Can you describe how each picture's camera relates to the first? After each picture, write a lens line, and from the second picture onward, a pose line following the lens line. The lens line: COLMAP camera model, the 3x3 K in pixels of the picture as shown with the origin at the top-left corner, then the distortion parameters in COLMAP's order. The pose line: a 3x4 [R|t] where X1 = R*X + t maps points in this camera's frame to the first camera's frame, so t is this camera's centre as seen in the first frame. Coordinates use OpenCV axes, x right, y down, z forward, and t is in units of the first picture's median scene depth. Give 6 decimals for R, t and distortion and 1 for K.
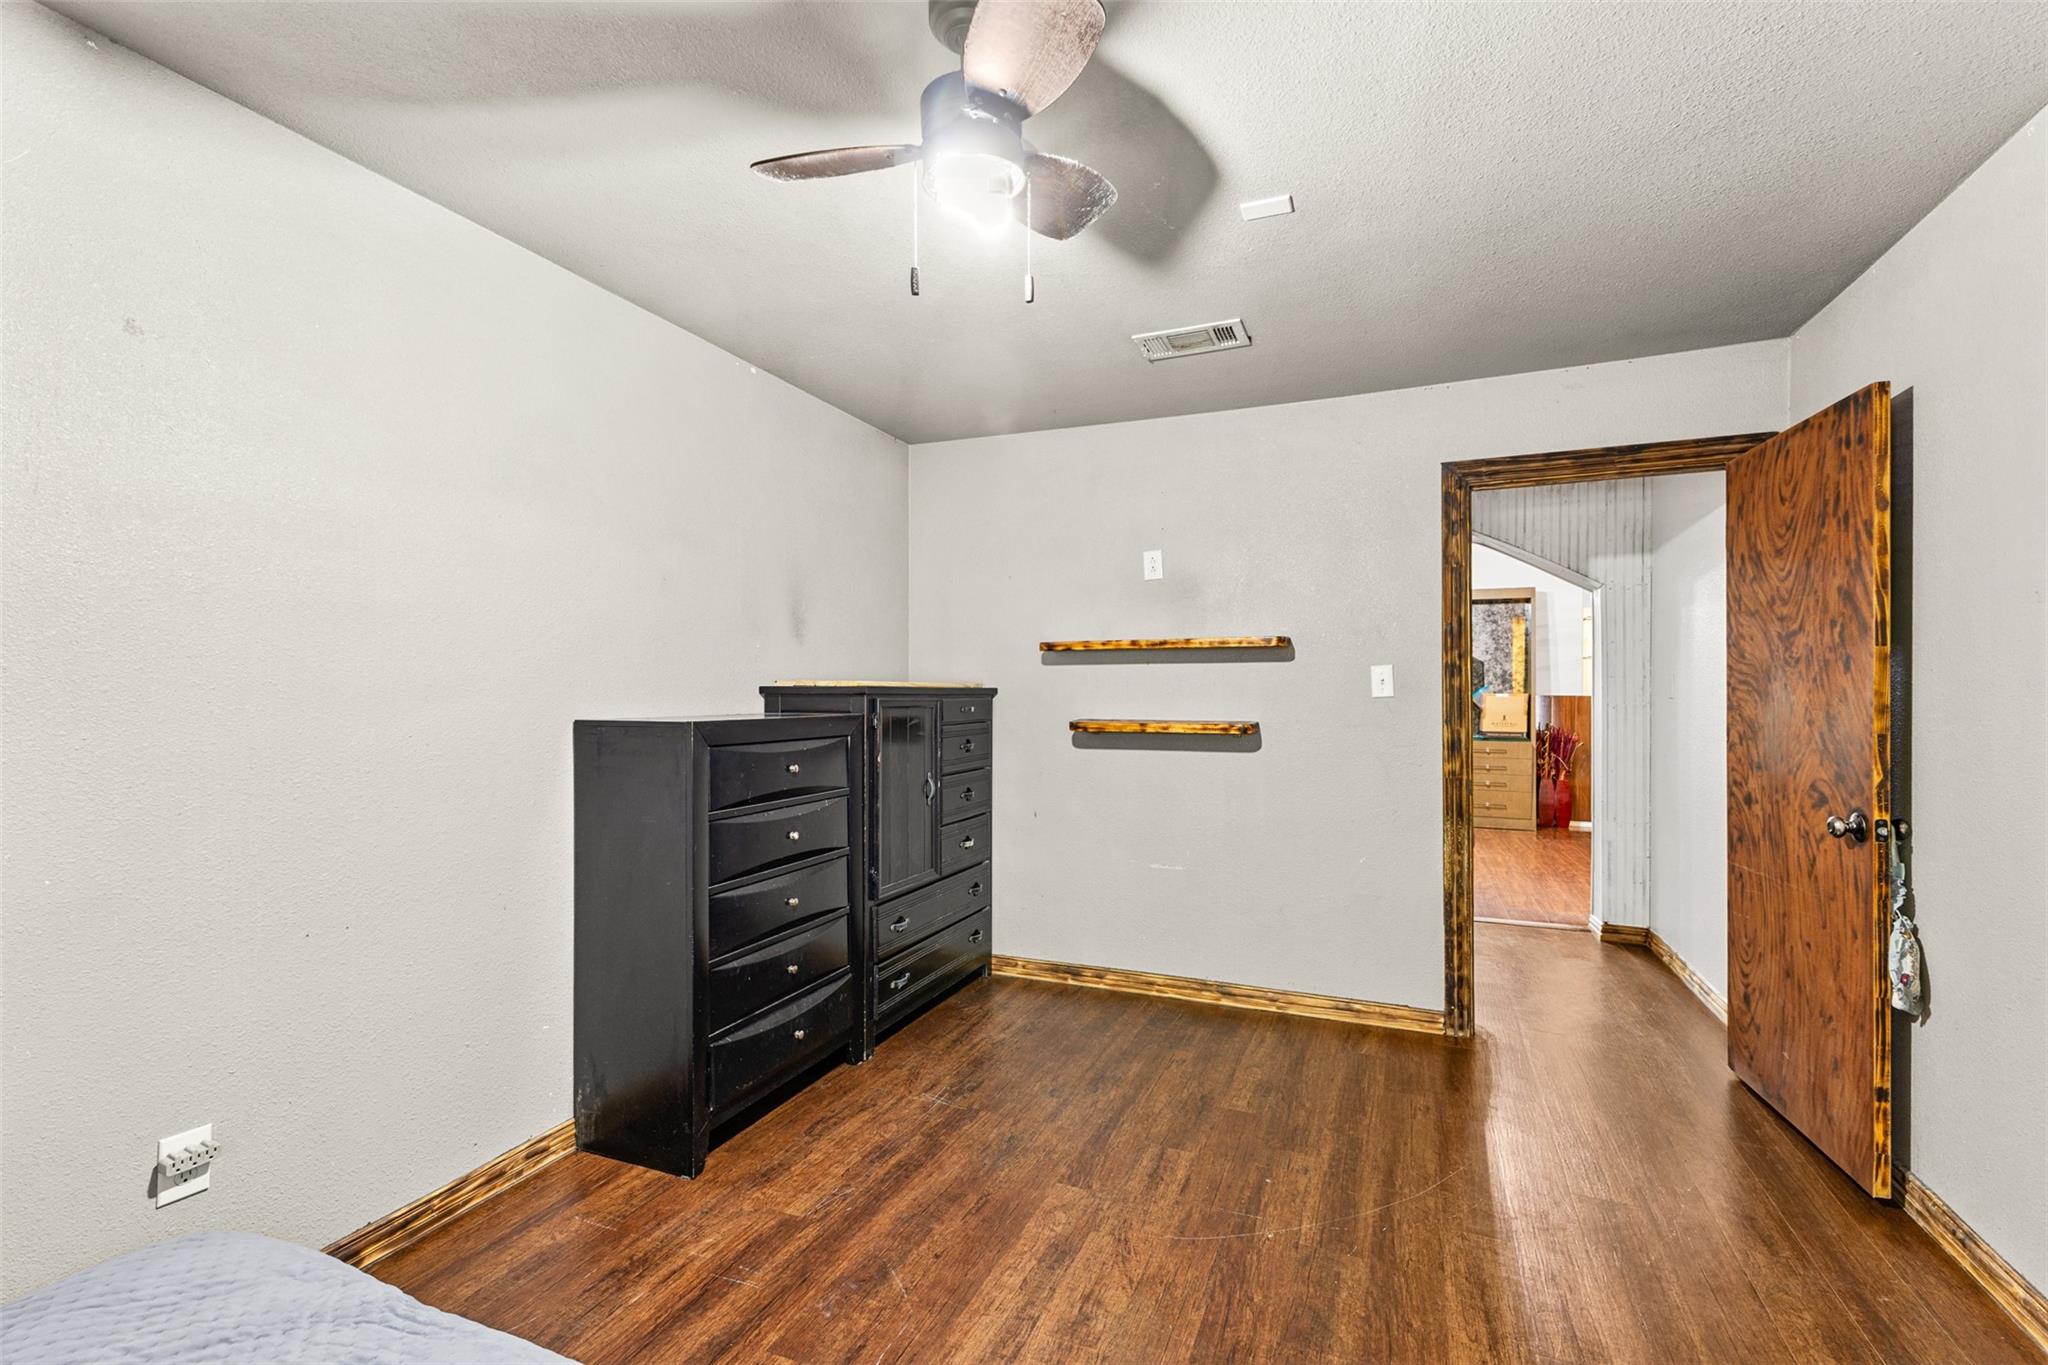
lens RADIAL K [[883.6, 0, 1027.0], [0, 883.6, 689.2], [0, 0, 1]] dist [0.011160, -0.002771]
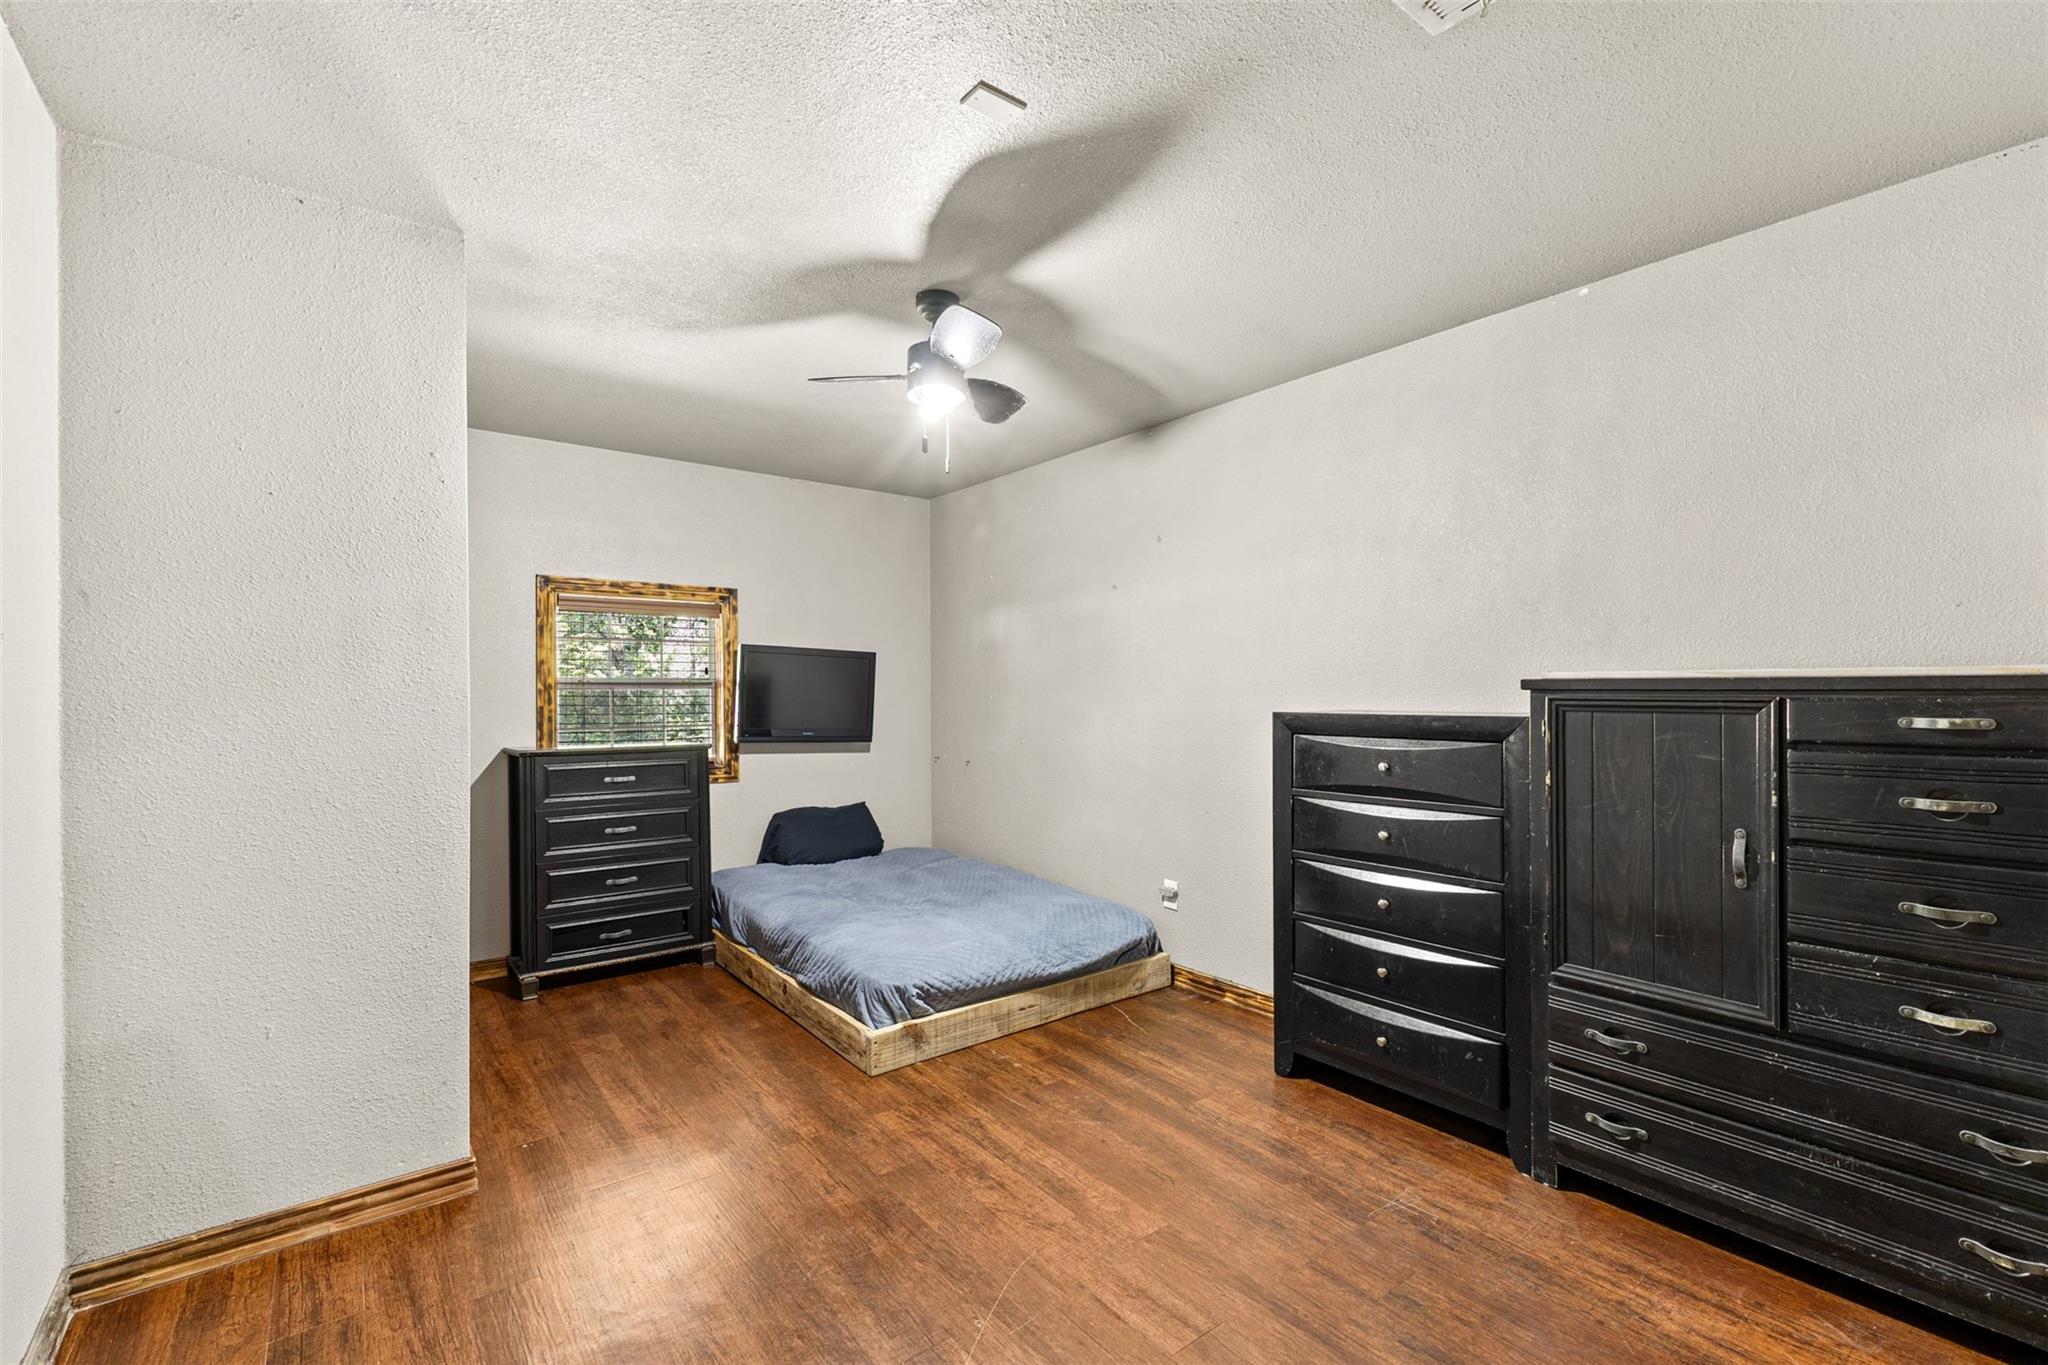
lens RADIAL K [[883.6, 0, 1027.0], [0, 883.6, 689.2], [0, 0, 1]] dist [0.011160, -0.002771]
pose [[-0.490980, 0.001467, -0.871169, 0.851888], [0.010732, 0.999933, -0.004364, 0.006005], [0.871105, -0.011492, -0.490963, 1.253853]]
